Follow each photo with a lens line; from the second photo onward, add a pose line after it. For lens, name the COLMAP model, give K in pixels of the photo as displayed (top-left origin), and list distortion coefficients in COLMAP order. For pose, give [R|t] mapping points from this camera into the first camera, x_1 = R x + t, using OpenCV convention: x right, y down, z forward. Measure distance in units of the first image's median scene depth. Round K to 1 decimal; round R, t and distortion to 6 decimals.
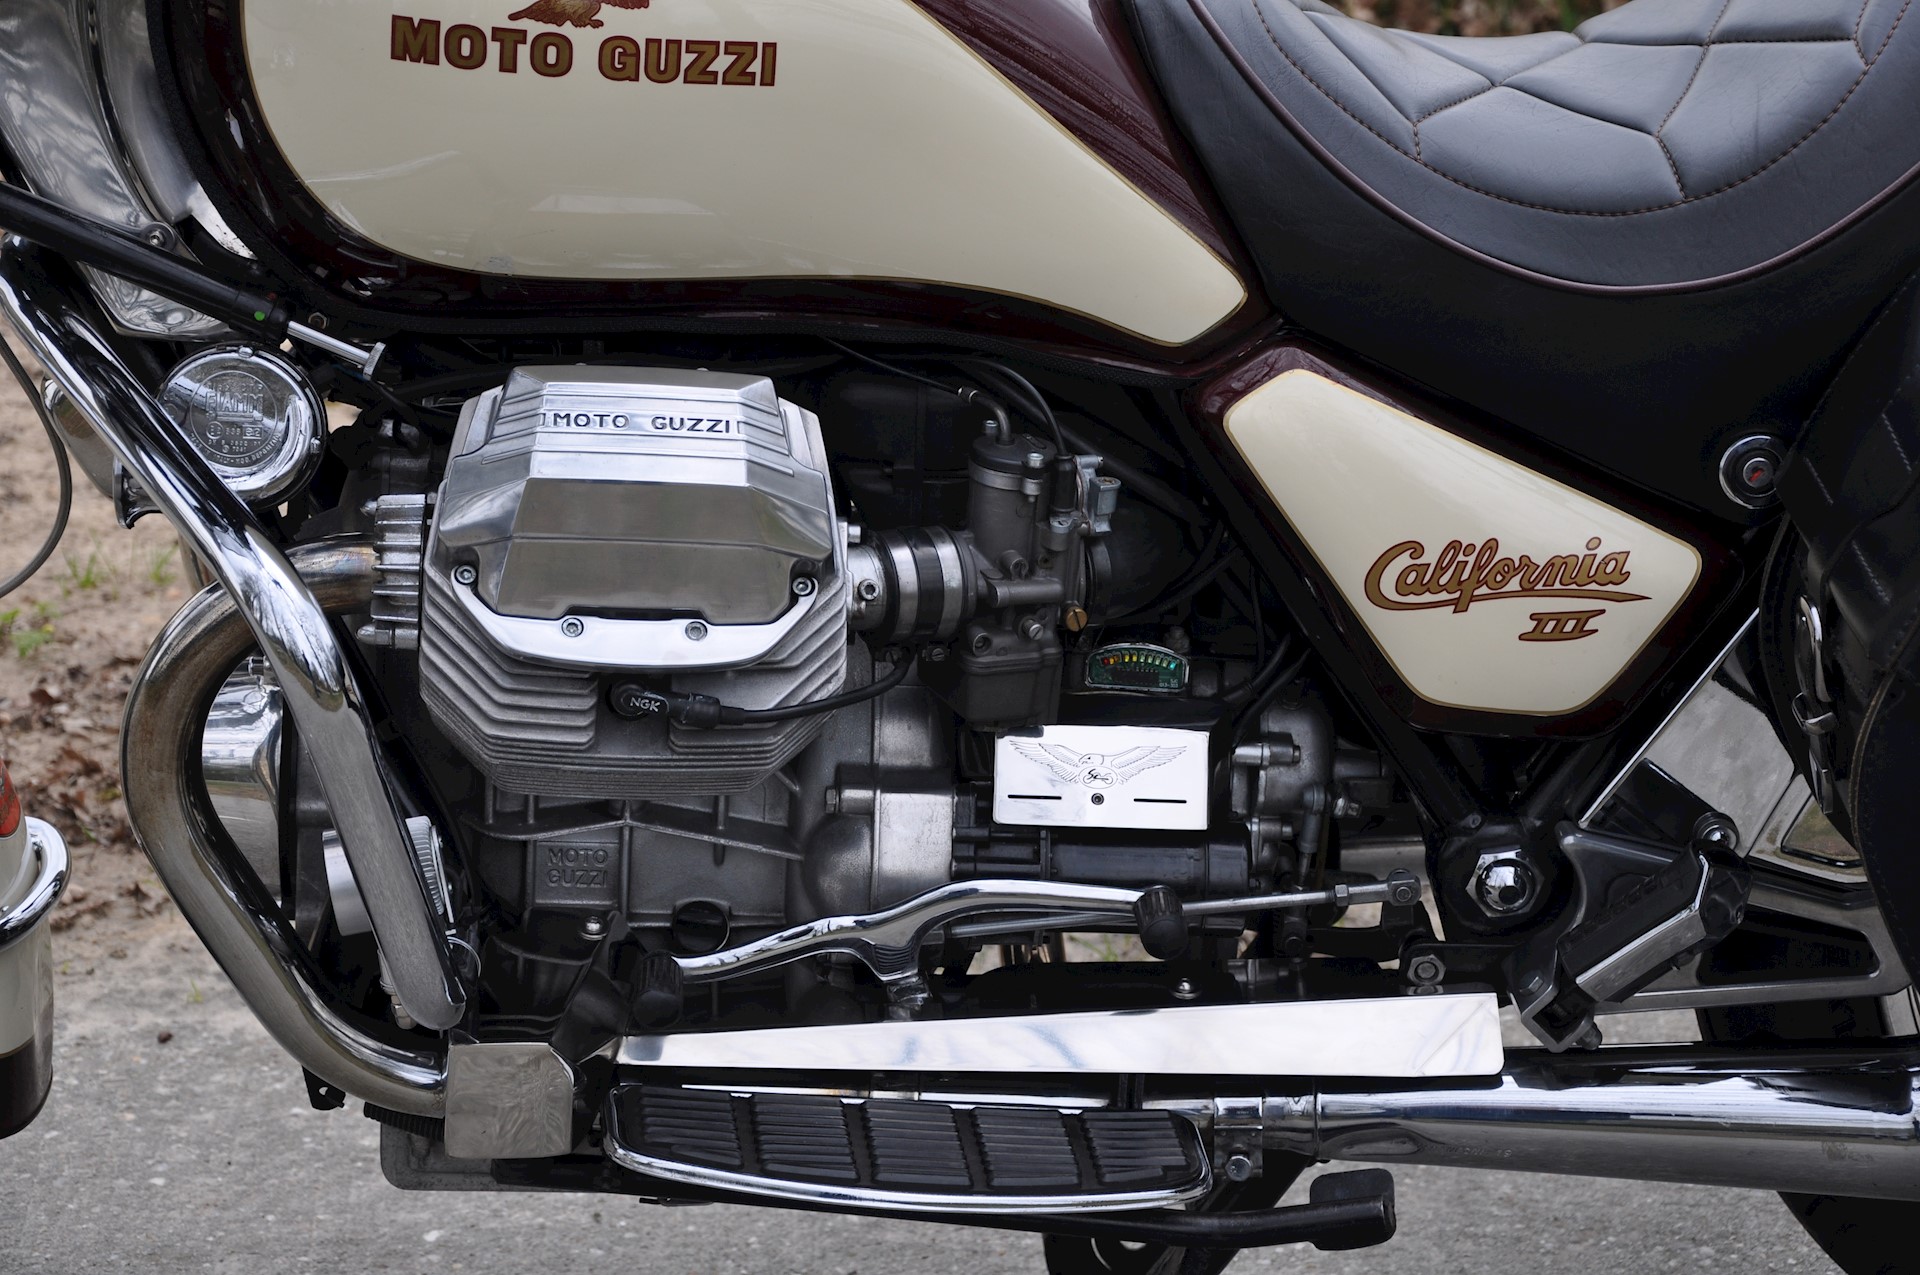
lens RADIAL K [[4986.1, 0, 947.1], [0, 4986.1, 628.0], [0, 0, 1]] dist [0.677556, 0.000000]
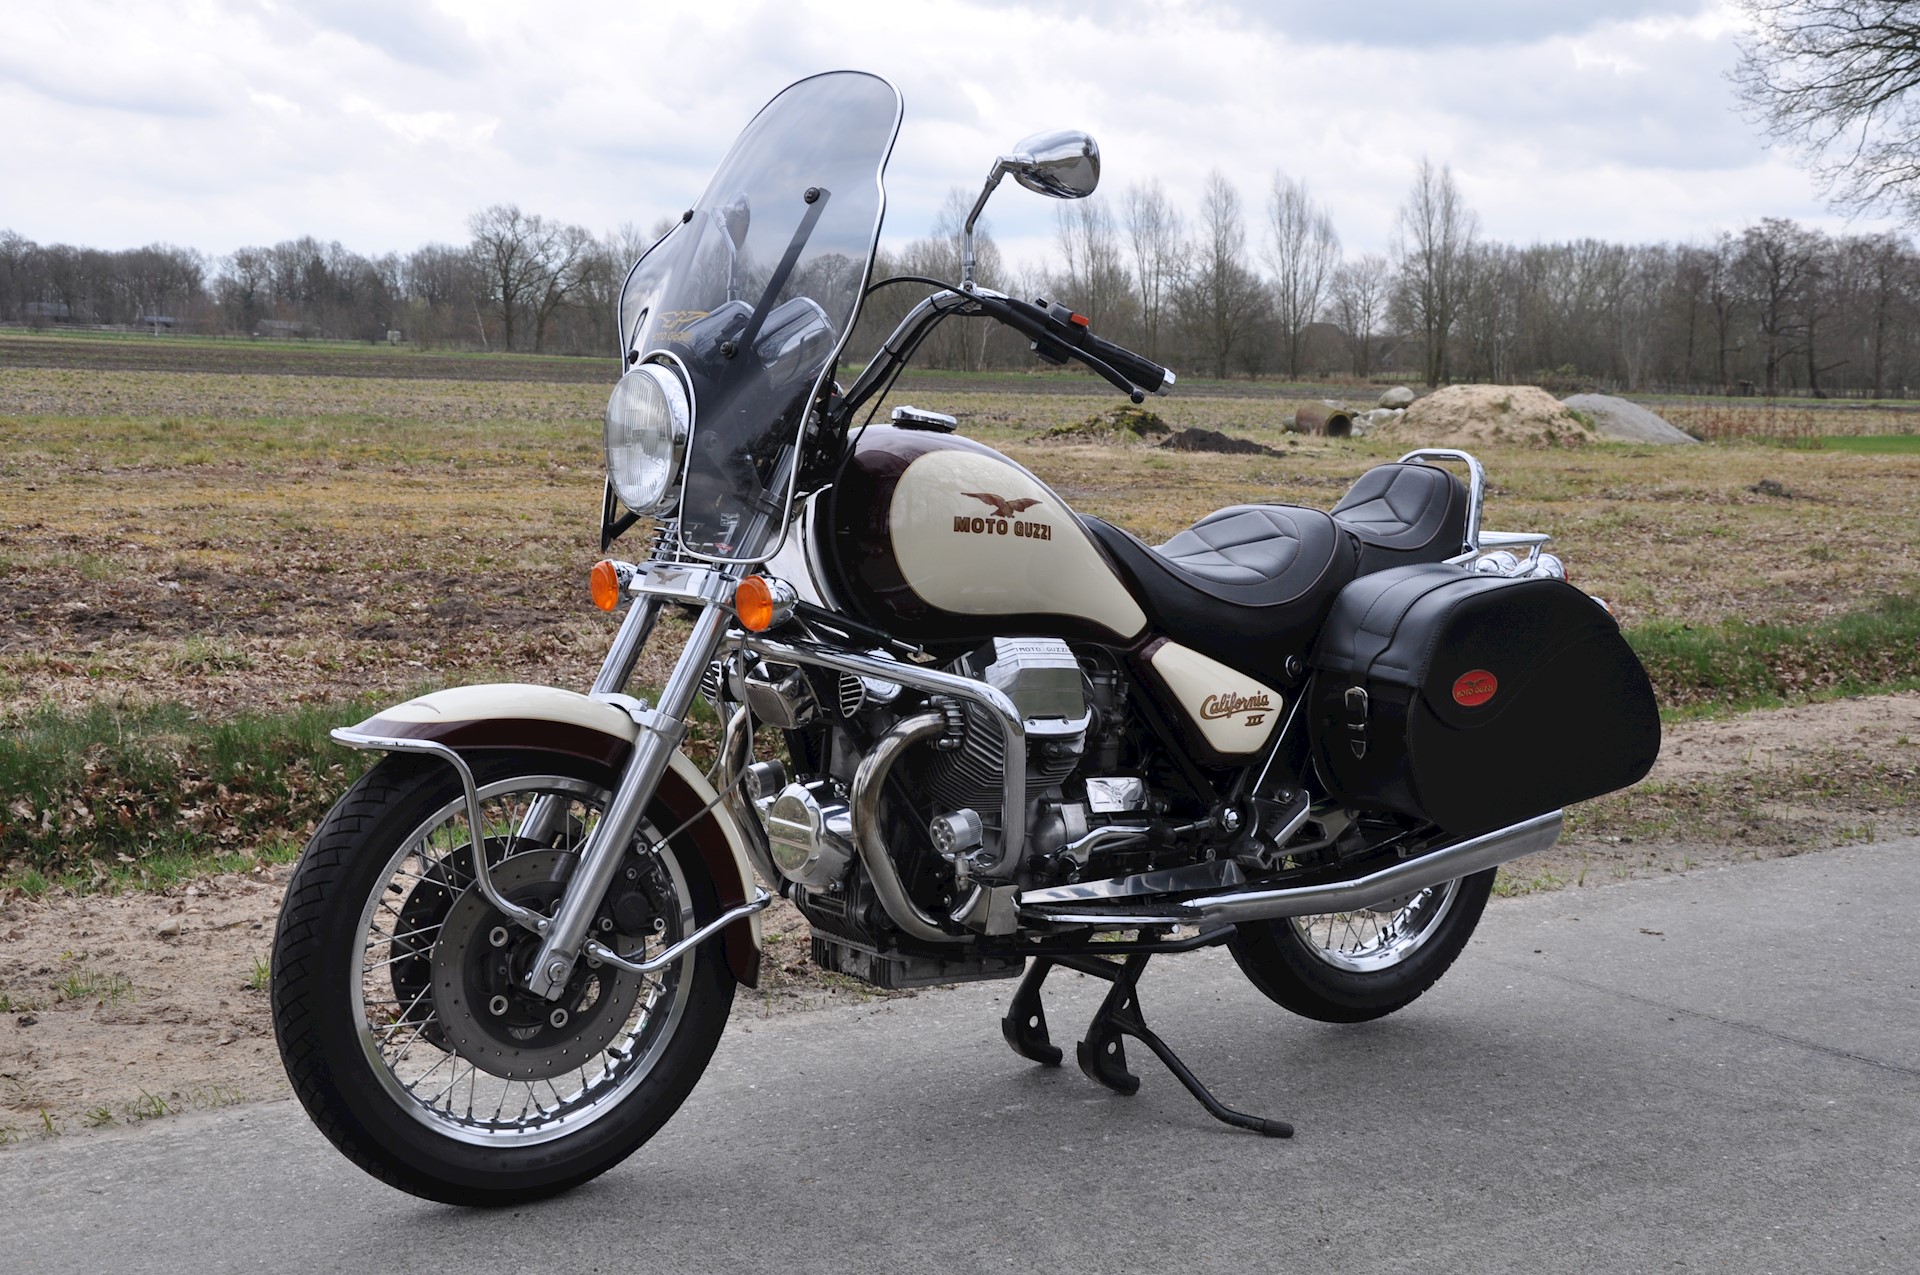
lens RADIAL K [[2449.1, 0, 961.6], [0, 2449.1, 645.2], [0, 0, 1]] dist [0.138581, 0.000000]
pose [[0.821237, -0.042316, 0.569016, -0.860279], [0.195611, 0.957692, -0.211097, 0.233338], [-0.536010, 0.284667, 0.794770, -0.086661]]
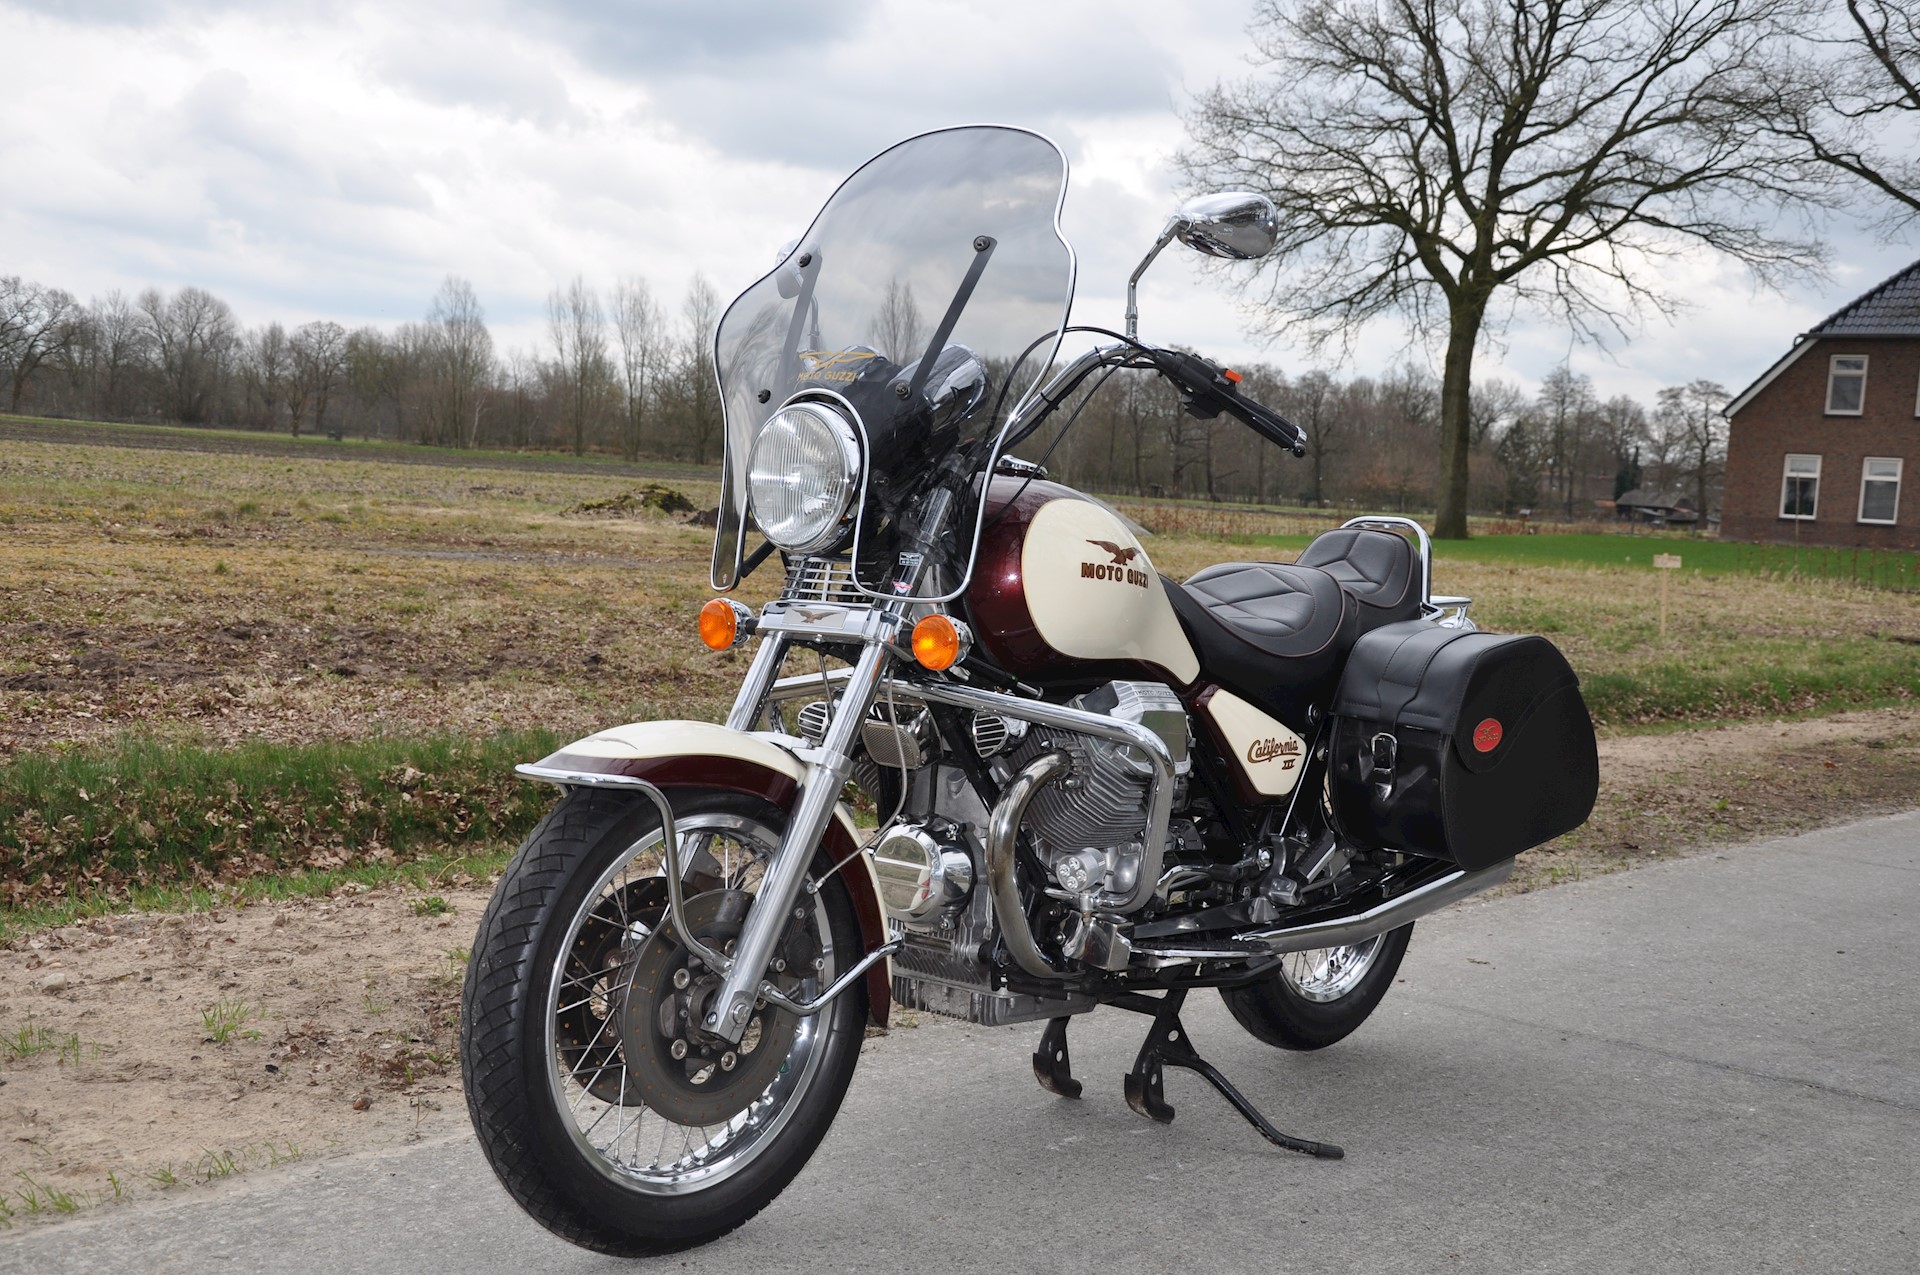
lens RADIAL K [[2256.0, 0, 967.5], [0, 2256.0, 649.8], [0, 0, 1]] dist [0.097170, 0.000000]
pose [[0.670132, -0.015118, 0.742088, -1.081626], [0.229306, 0.955102, -0.187614, 0.153031], [-0.705933, 0.295891, 0.643511, 0.201273]]
